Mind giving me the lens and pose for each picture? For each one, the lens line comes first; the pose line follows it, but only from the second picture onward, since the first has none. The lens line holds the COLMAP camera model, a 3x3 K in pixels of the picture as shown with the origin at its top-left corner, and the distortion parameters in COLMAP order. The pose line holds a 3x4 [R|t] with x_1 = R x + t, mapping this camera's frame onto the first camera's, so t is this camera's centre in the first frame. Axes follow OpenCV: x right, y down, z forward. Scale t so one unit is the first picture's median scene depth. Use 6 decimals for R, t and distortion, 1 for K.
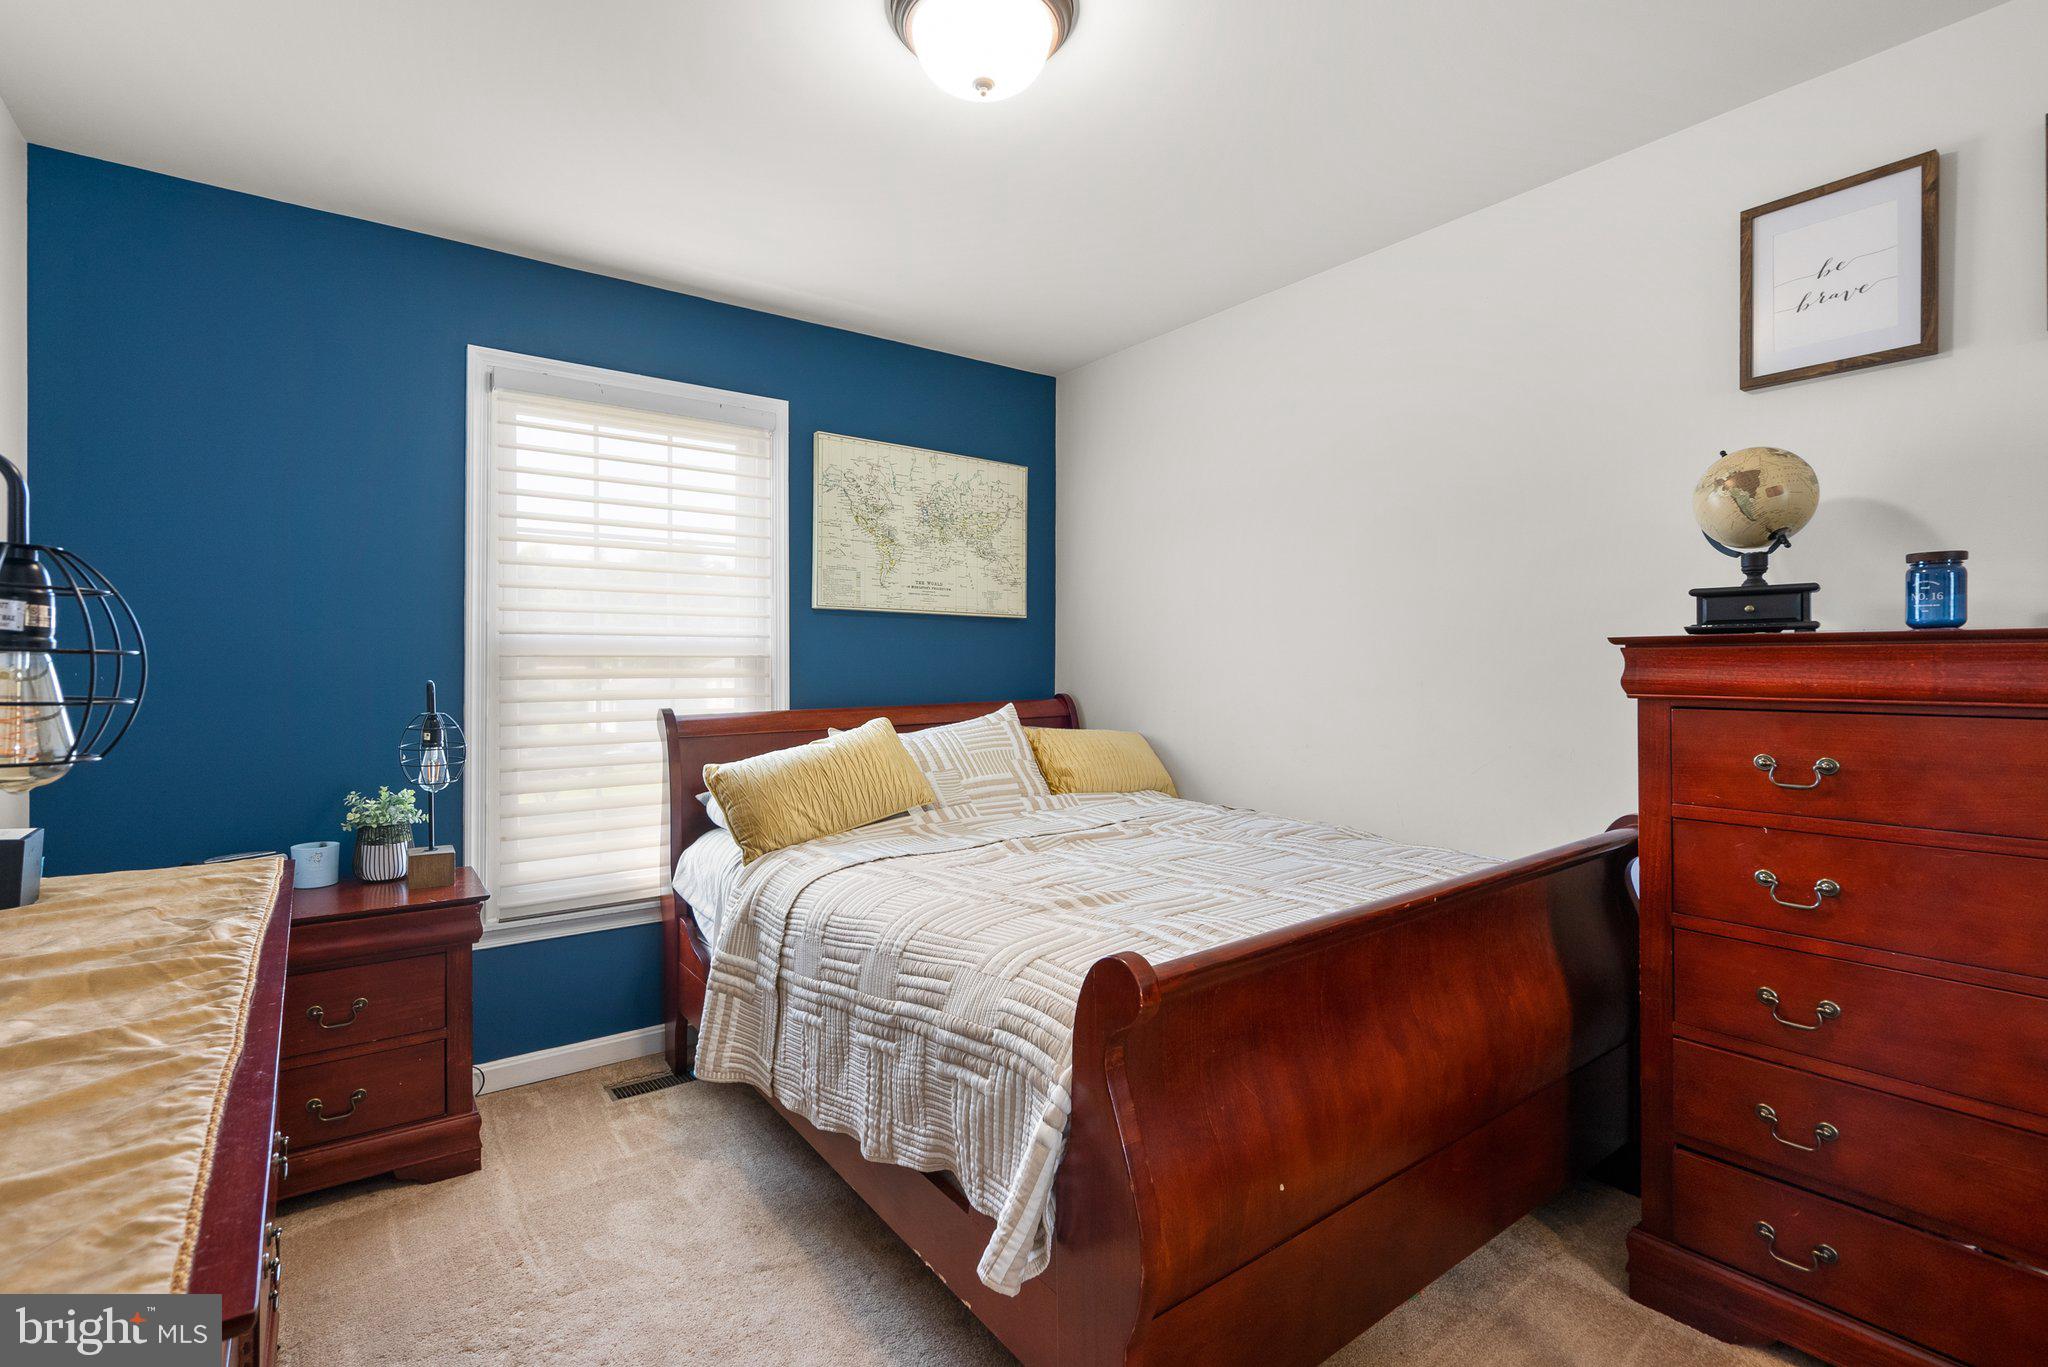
lens RADIAL K [[941.6, 0, 1023.2], [0, 941.6, 674.3], [0, 0, 1]] dist [0.000714, 0.000561]
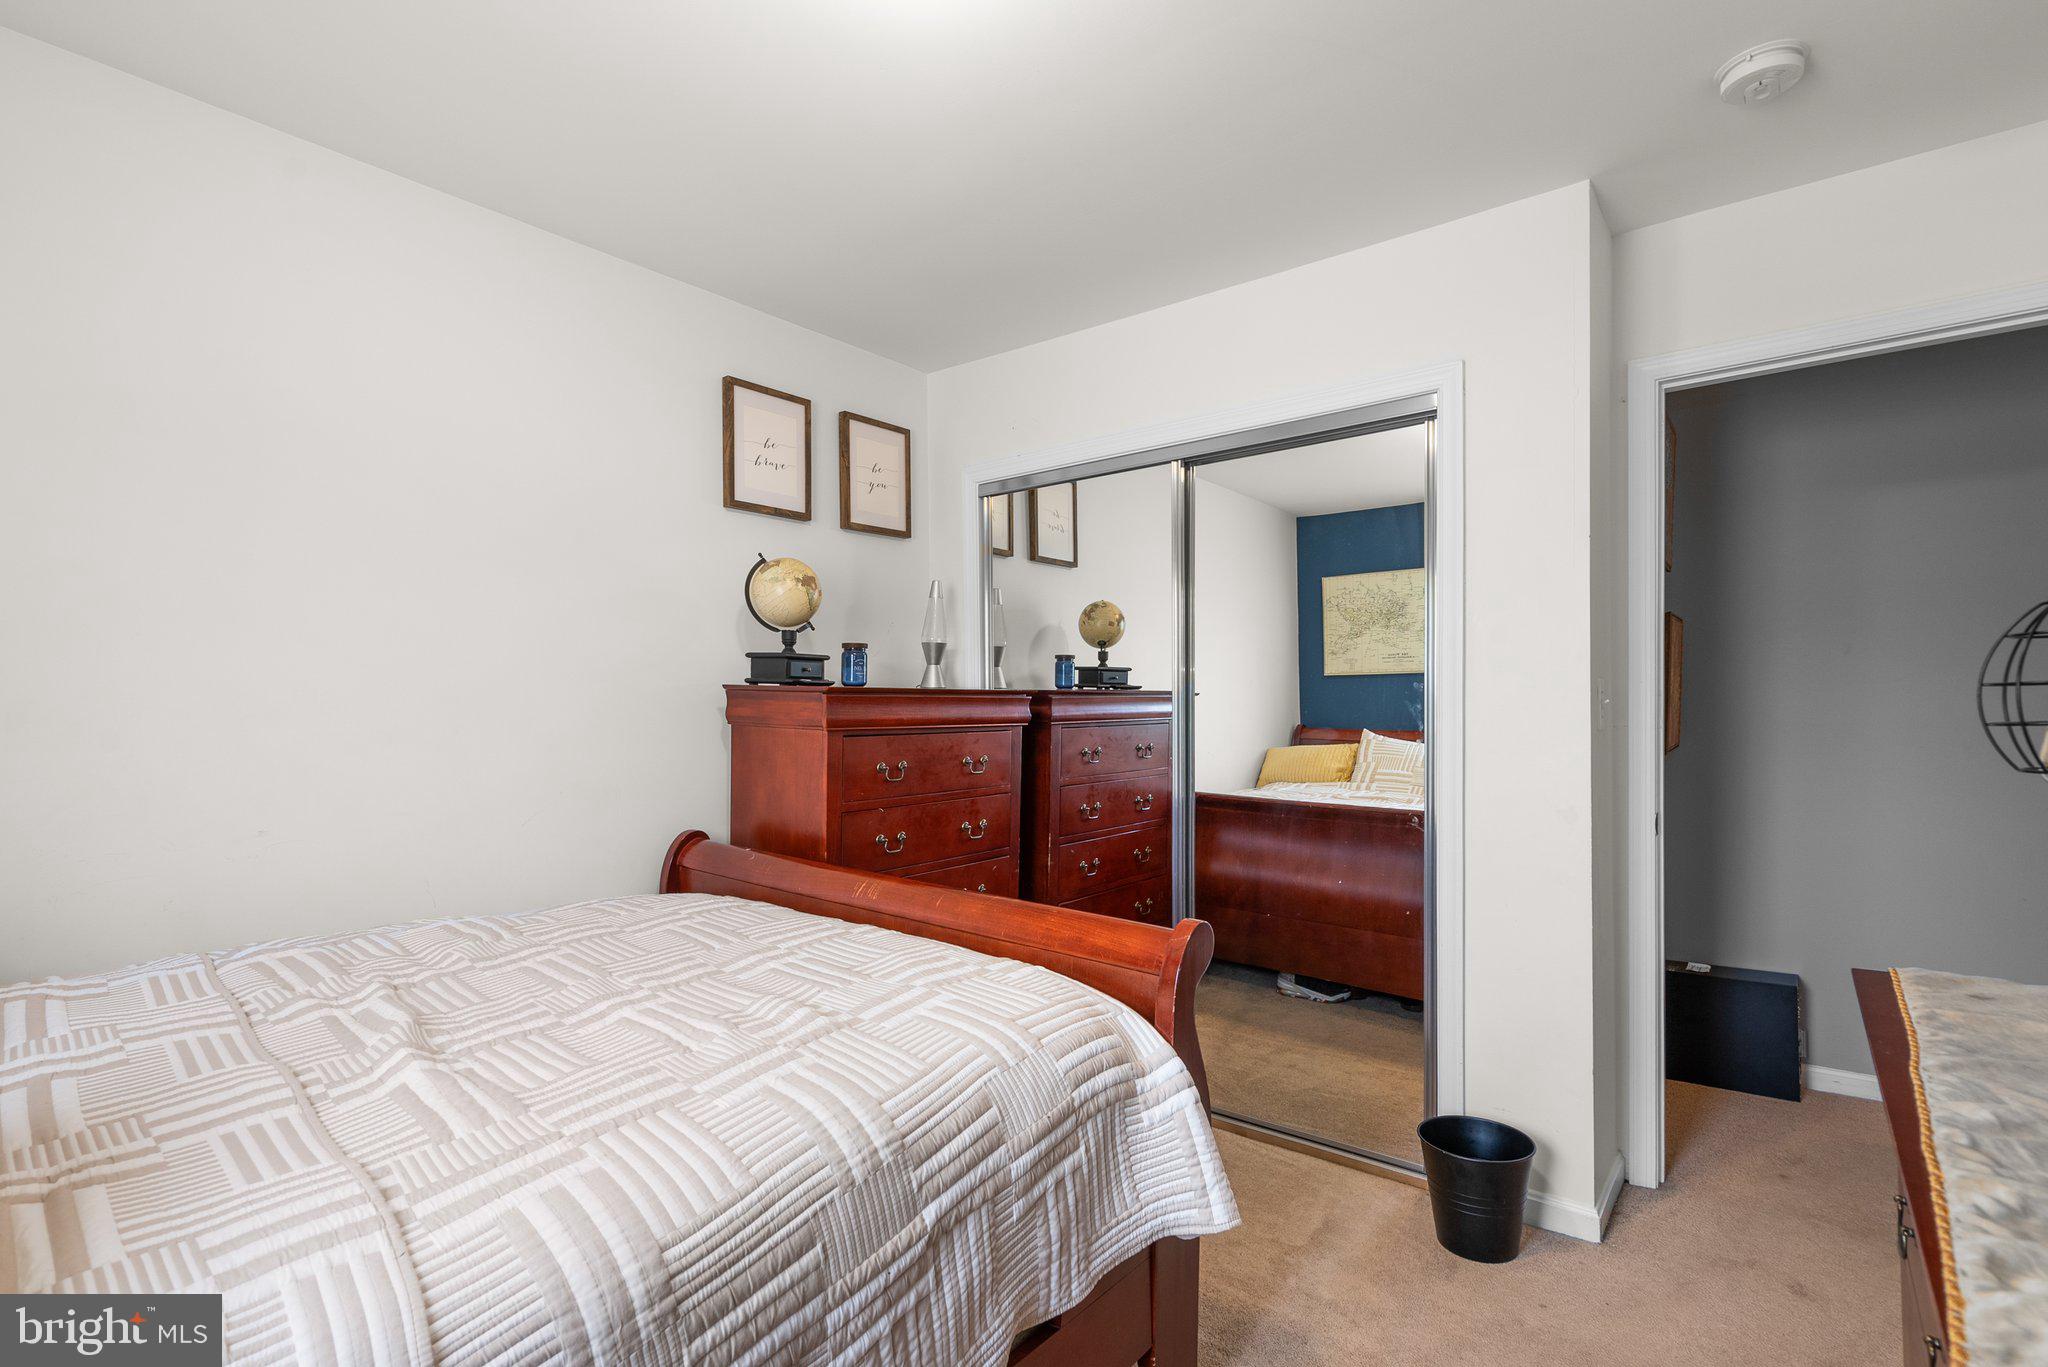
lens RADIAL K [[956.6, 0, 1030.4], [0, 956.6, 700.8], [0, 0, 1]] dist [0.000289, -0.000162]
pose [[-0.236031, 0.007037, 0.971720, -0.845701], [0.020774, 0.999782, -0.002194, -0.010672], [-0.971523, 0.019669, -0.236126, 1.124233]]
